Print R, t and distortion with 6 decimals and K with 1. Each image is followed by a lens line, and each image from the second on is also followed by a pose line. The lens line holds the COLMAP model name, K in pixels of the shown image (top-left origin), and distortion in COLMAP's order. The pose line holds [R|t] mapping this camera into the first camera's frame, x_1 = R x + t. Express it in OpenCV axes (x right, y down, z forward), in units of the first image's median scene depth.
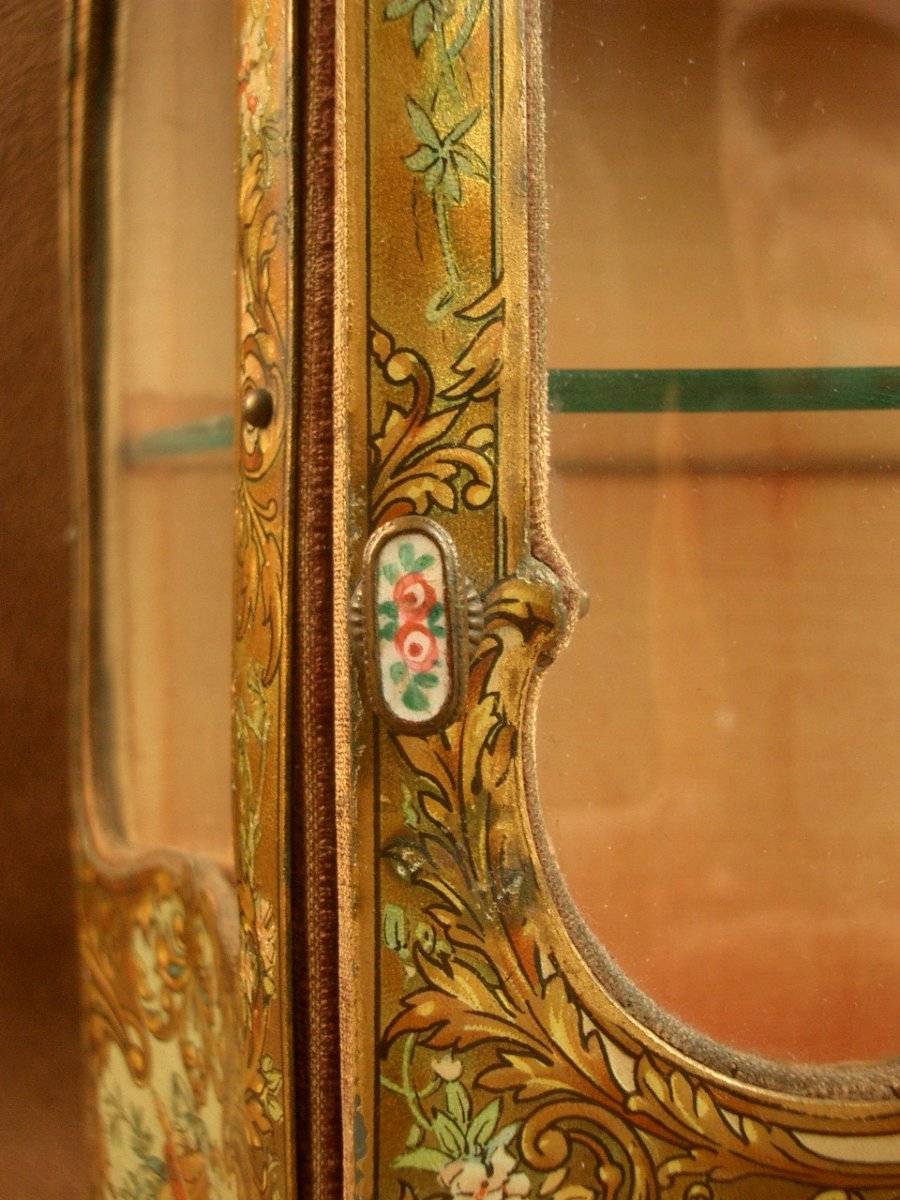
lens RADIAL K [[1659.4, 0, 450.0], [0, 1659.4, 600.0], [0, 0, 1]] dist [-0.146650, 0.021099]
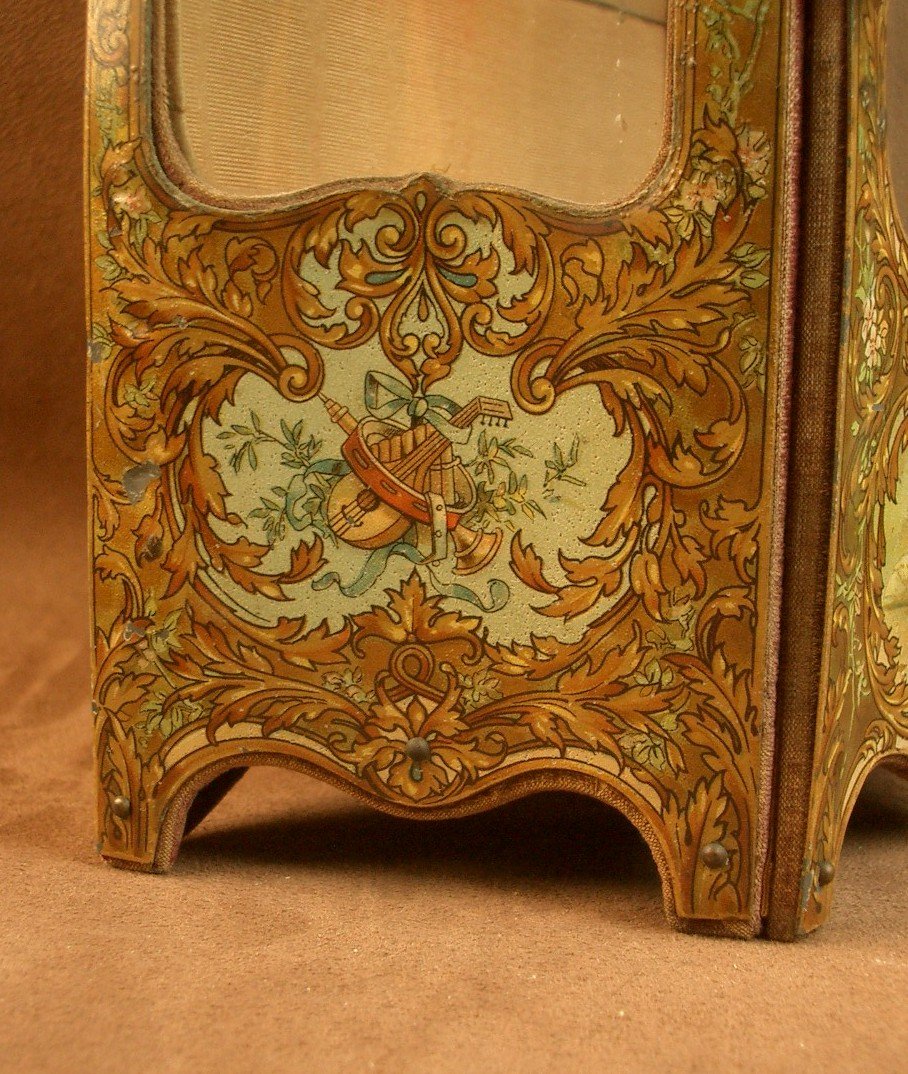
lens RADIAL K [[1781.7, 0, 455.1], [0, 1781.7, 632.4], [0, 0, 1]] dist [-0.132956, 0.033740]
pose [[0.636502, -0.121329, 0.761672, -1.563087], [0.007479, 0.988474, 0.151207, 0.393319], [-0.771239, -0.090547, 0.630073, 0.184718]]
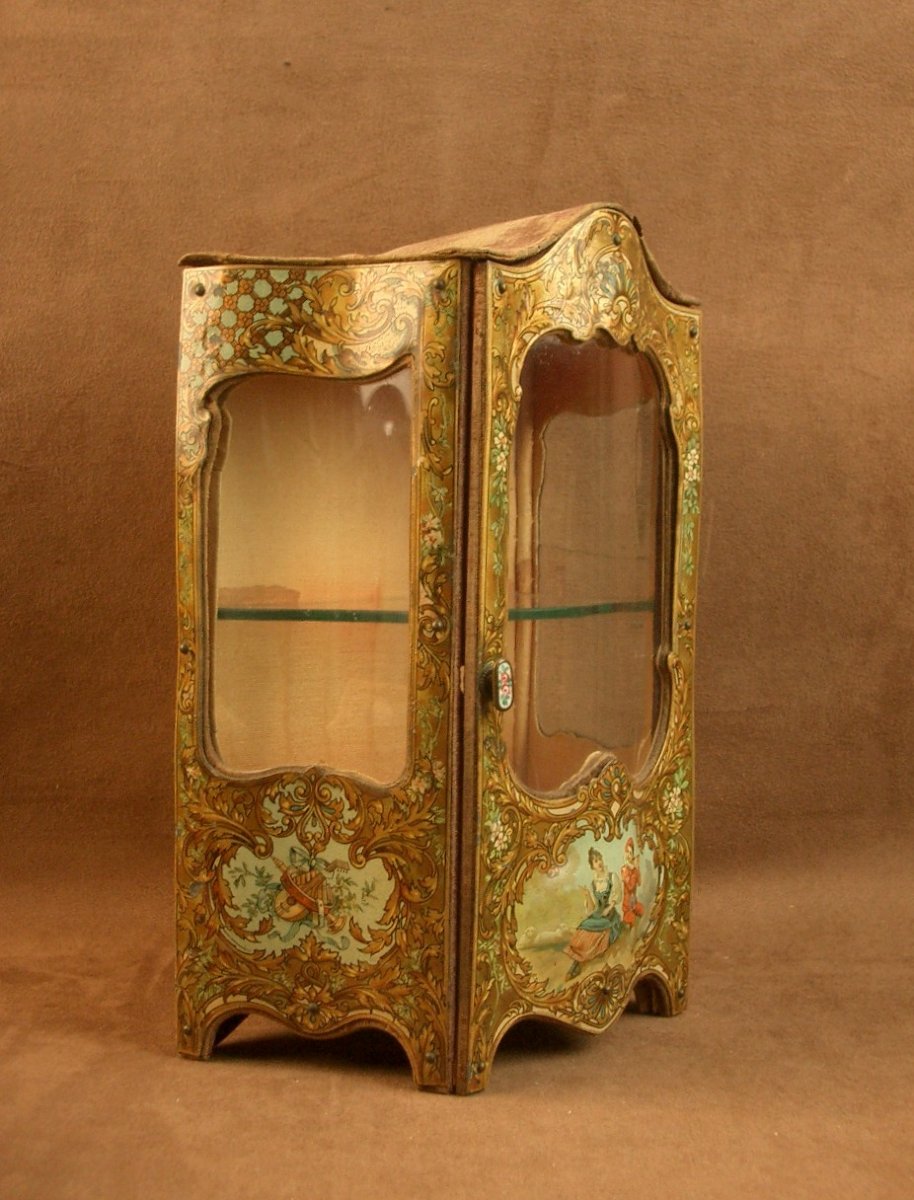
lens RADIAL K [[1792.9, 0, 460.2], [0, 1792.9, 653.6], [0, 0, 1]] dist [-0.134474, 0.030085]
pose [[0.695017, -0.033760, 0.718200, -2.966669], [0.006947, 0.999166, 0.040244, -0.217665], [-0.718959, -0.022981, 0.694672, -1.805170]]
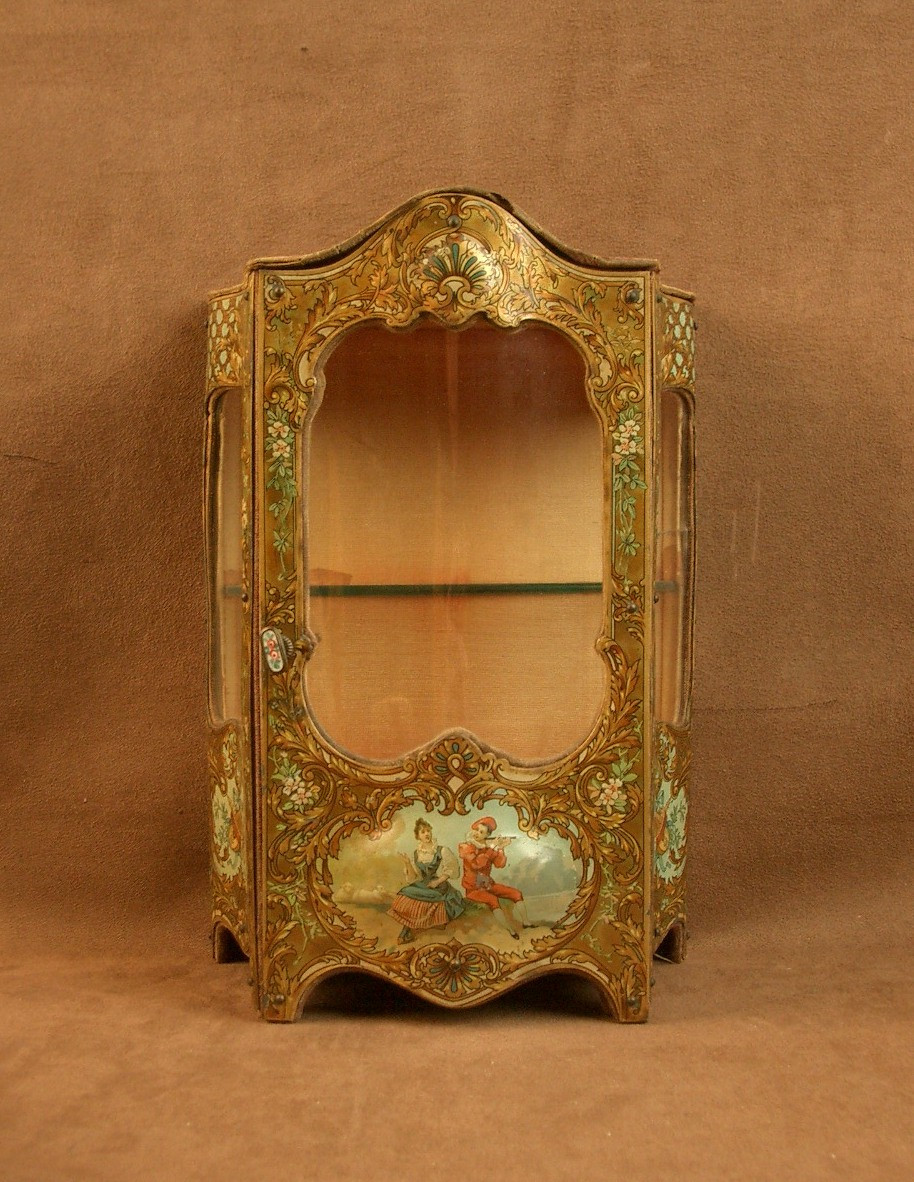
lens RADIAL K [[1765.2, 0, 456.3], [0, 1765.2, 670.1], [0, 0, 1]] dist [-0.138784, -0.039568]
pose [[0.993551, 0.010320, -0.112911, 0.921801], [-0.007255, 0.999595, 0.027525, -0.060359], [0.113150, -0.026529, 0.993224, -3.358613]]
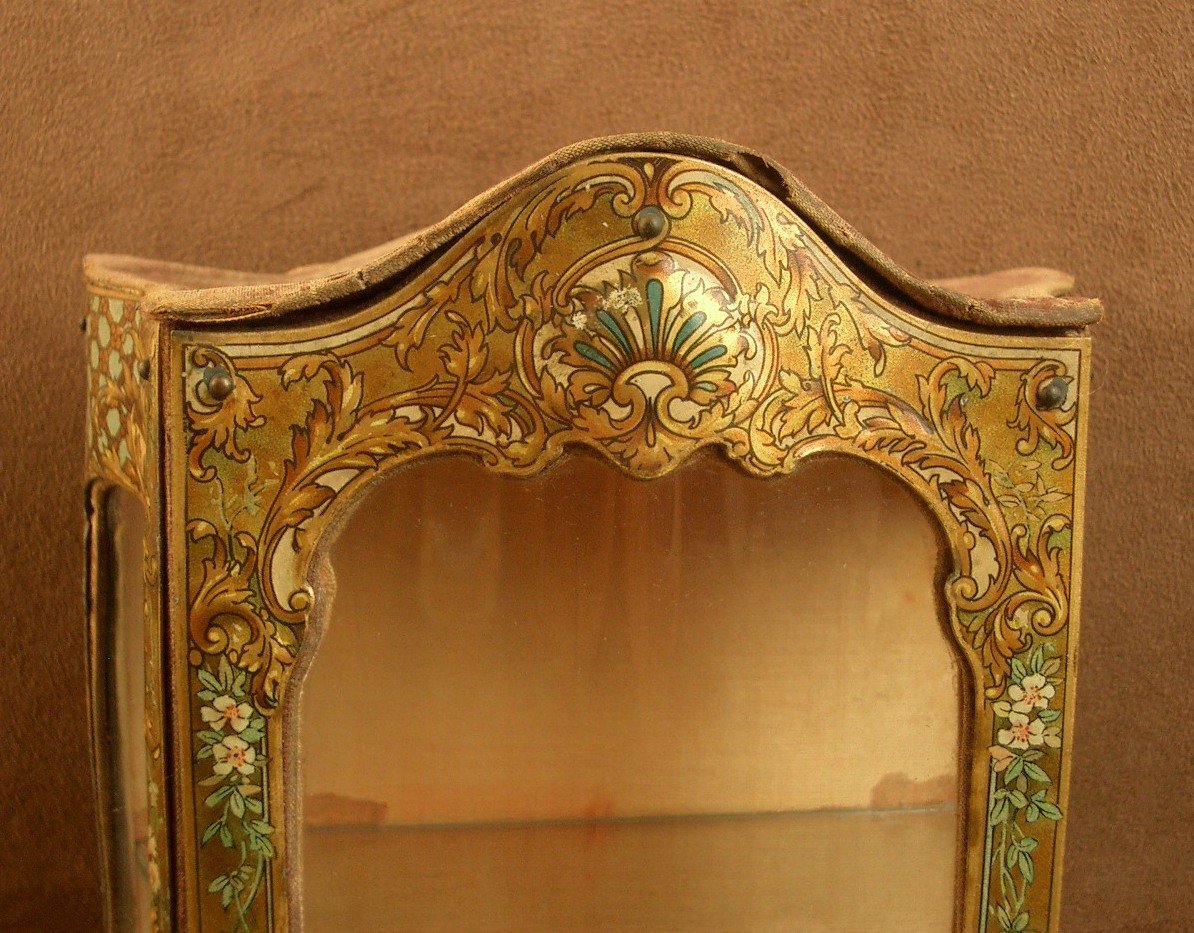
lens RADIAL K [[1701.1, 0, 601.4], [0, 1701.1, 432.1], [0, 0, 1]] dist [-0.125971, -0.063475]
pose [[0.999723, 0.017401, -0.015818, 0.401608], [-0.015666, 0.994465, 0.103898, -1.010638], [0.017538, -0.103621, 0.994462, -0.783925]]
